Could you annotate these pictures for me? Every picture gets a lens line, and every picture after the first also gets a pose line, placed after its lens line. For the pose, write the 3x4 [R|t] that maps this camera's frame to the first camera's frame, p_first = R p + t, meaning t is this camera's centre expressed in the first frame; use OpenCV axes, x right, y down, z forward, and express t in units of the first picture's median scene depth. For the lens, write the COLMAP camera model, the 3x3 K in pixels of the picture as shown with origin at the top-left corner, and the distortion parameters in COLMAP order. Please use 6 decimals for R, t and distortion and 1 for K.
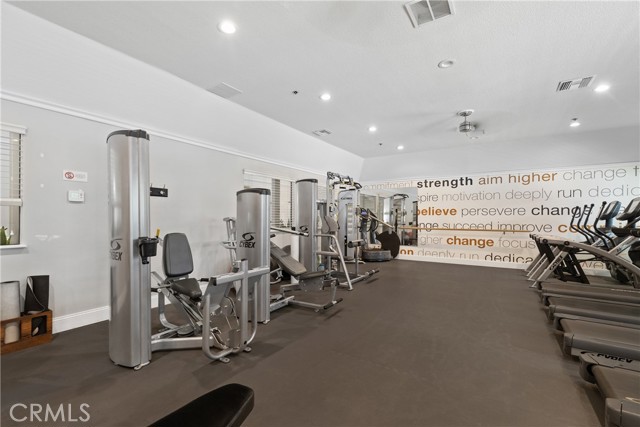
lens RADIAL K [[282.7, 0, 321.2], [0, 282.7, 217.7], [0, 0, 1]] dist [-0.000649, 0.000531]
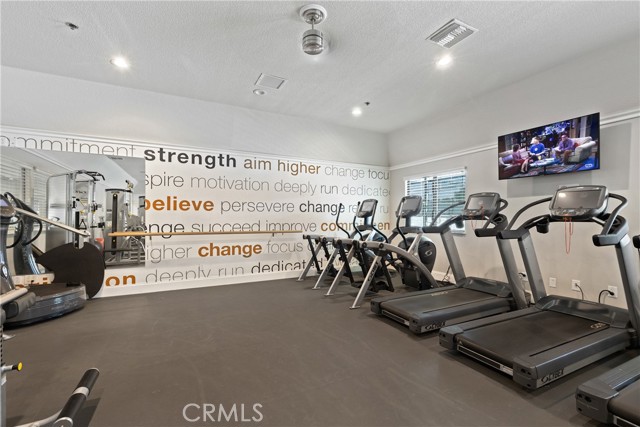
lens RADIAL K [[282.7, 0, 321.8], [0, 282.7, 217.9], [0, 0, 1]] dist [-0.000649, 0.000531]
pose [[0.495957, -0.002795, 0.868343, 0.039164], [-0.001395, 0.999991, 0.004015, 0.004355], [-0.868346, -0.003203, 0.495948, 0.471996]]
